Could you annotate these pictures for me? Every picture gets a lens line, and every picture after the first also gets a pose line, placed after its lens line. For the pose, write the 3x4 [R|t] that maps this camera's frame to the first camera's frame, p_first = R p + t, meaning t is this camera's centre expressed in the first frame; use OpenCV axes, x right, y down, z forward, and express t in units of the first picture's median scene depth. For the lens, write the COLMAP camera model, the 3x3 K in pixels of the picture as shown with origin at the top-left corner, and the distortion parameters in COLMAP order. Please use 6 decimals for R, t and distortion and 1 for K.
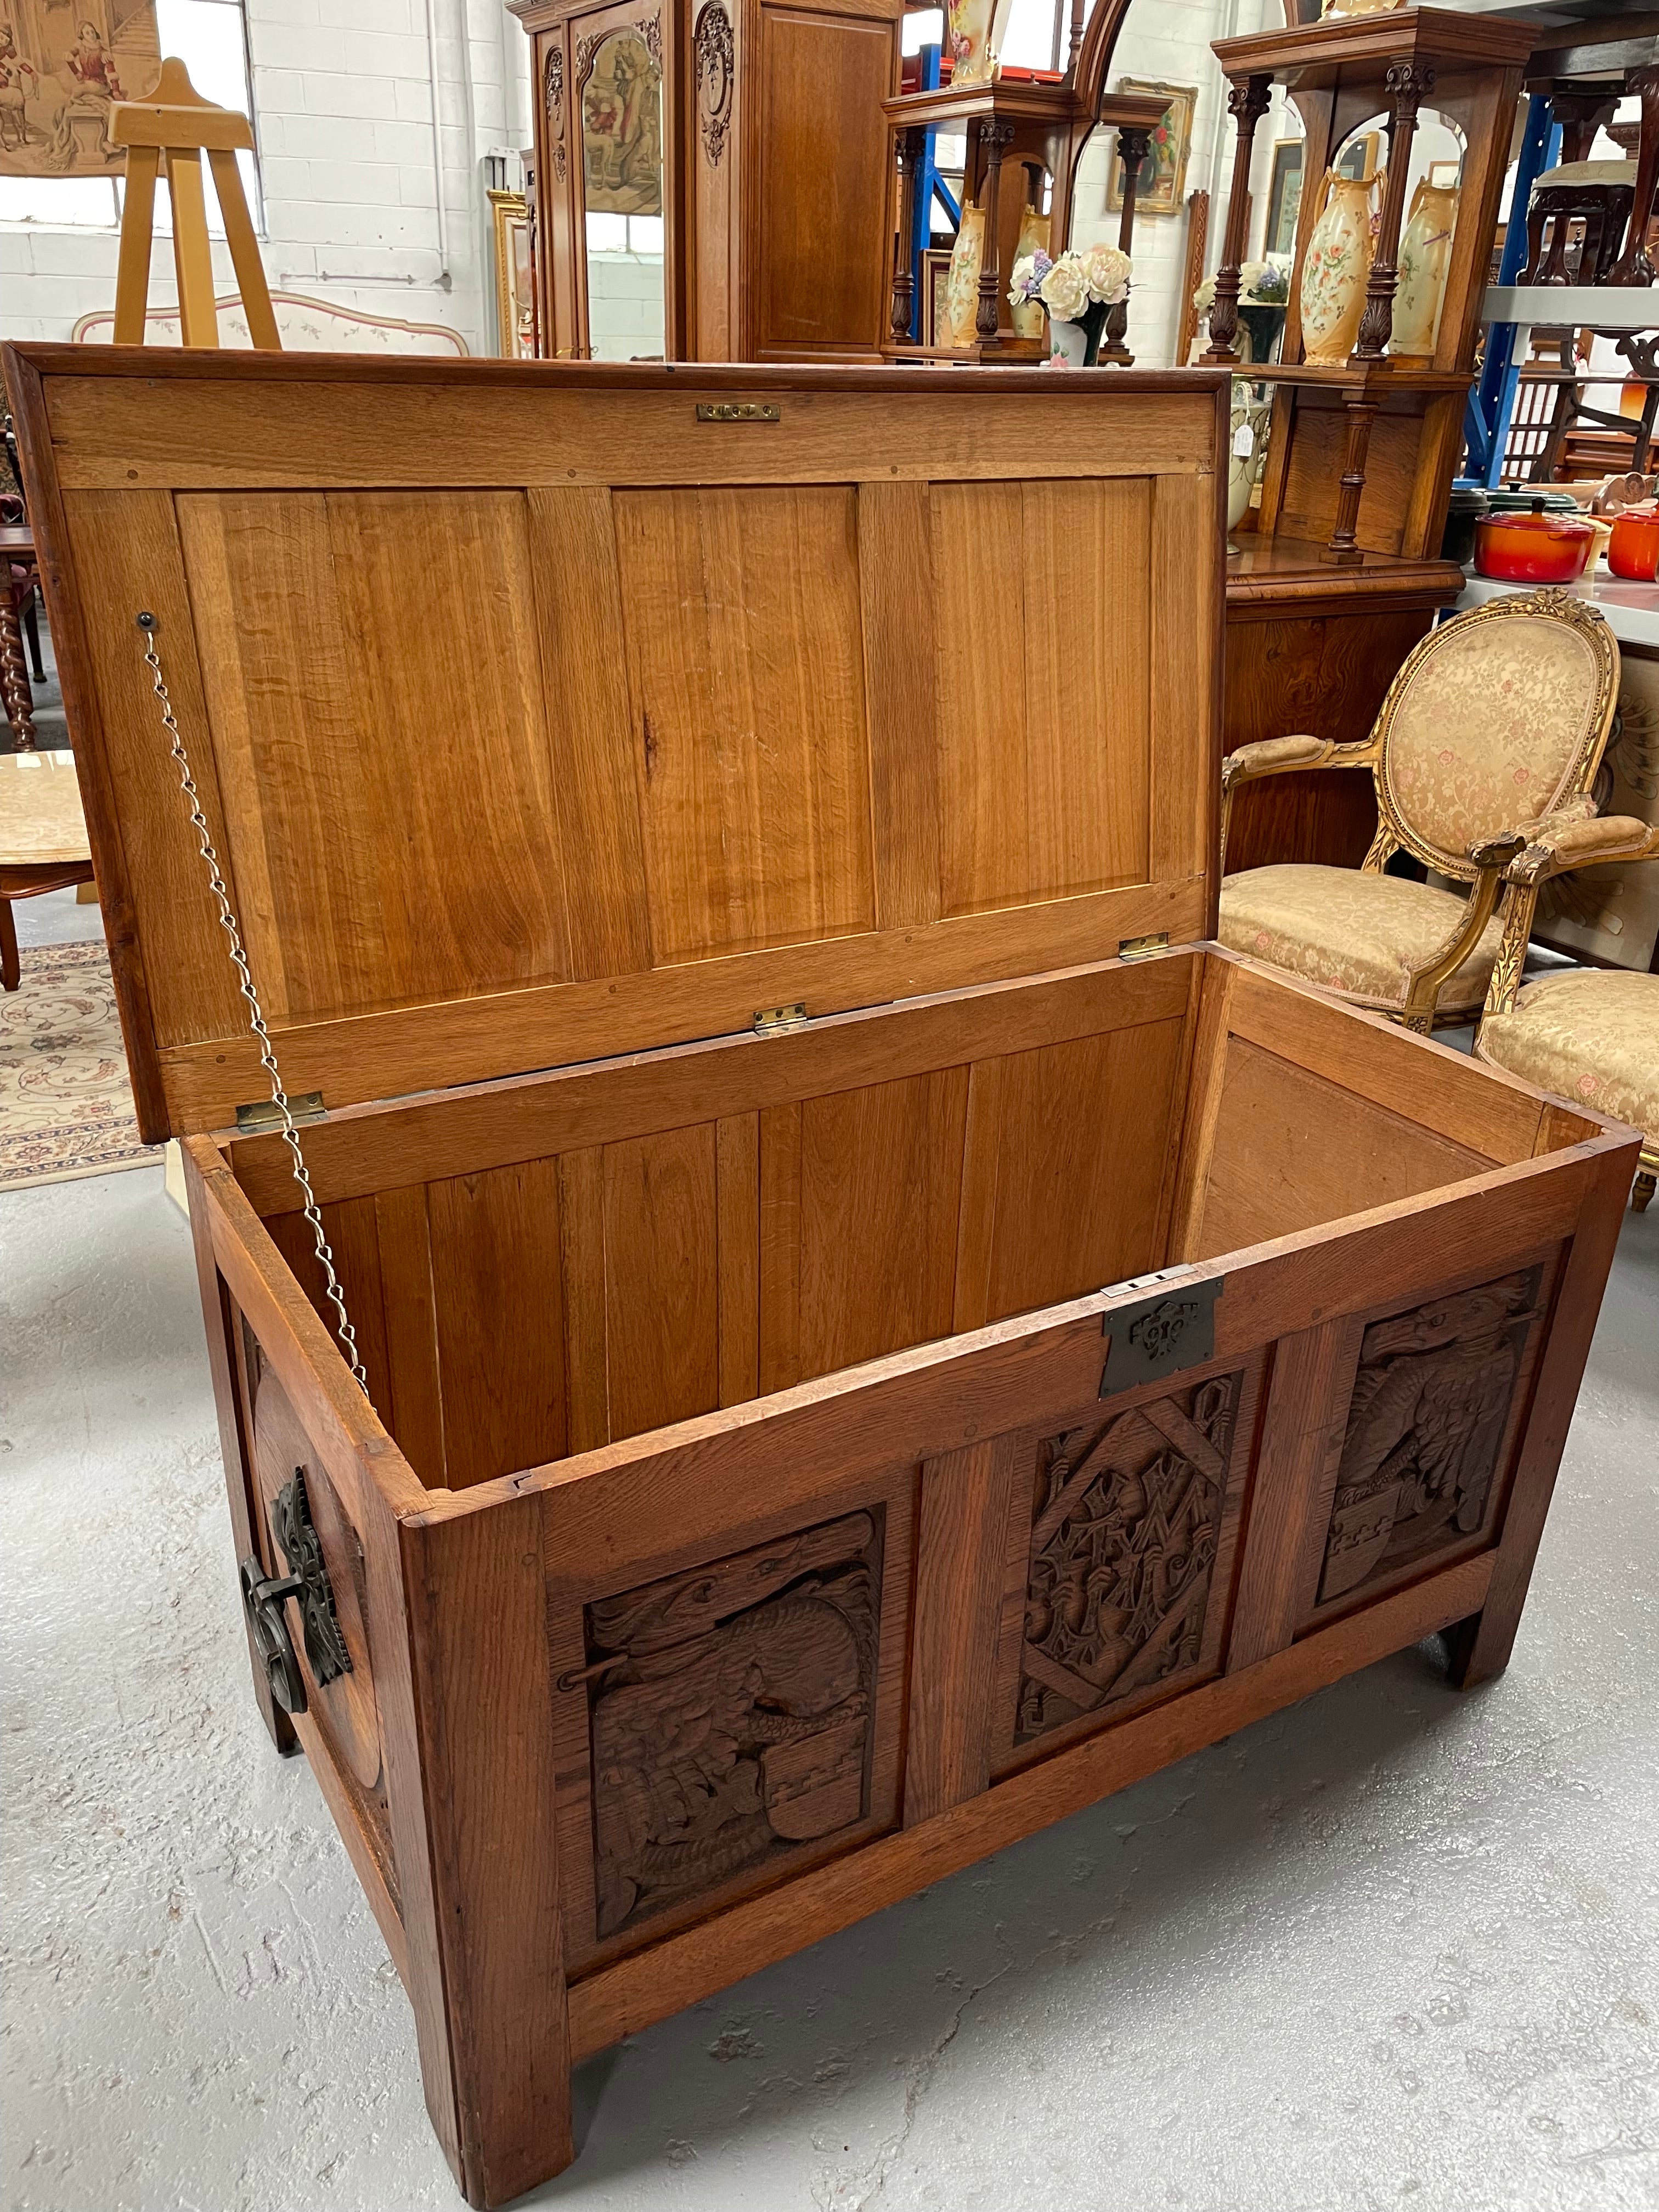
lens RADIAL K [[1684.3, 0, 843.6], [0, 1684.3, 1103.9], [0, 0, 1]] dist [0.076364, -0.100686]
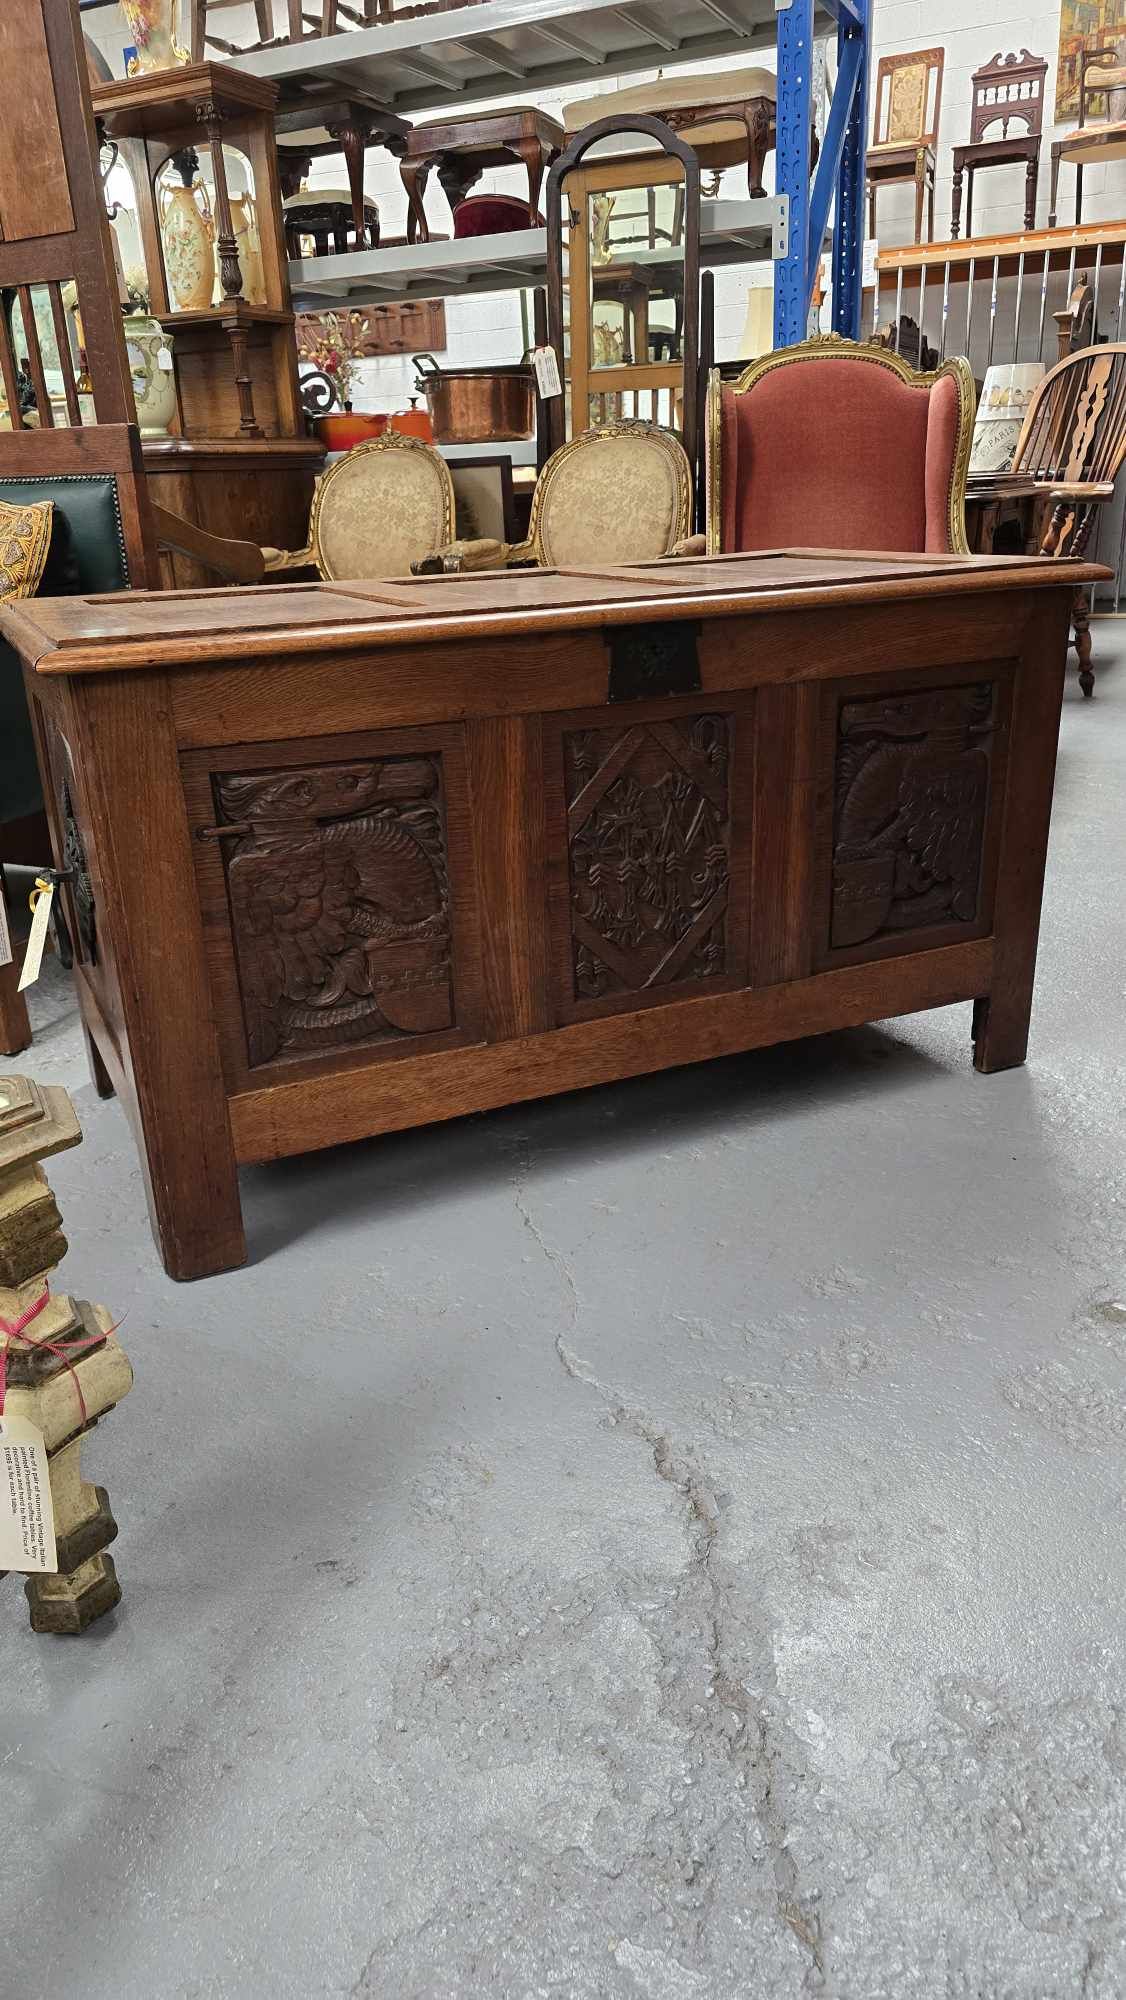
lens RADIAL K [[1357.7, 0, 562.7], [0, 1357.7, 996.3], [0, 0, 1]] dist [0.024826, -0.012637]
pose [[0.803386, -0.269207, 0.531130, -0.463664], [0.307891, 0.951280, 0.016448, 0.385102], [-0.509681, 0.150316, 0.847131, -0.148523]]
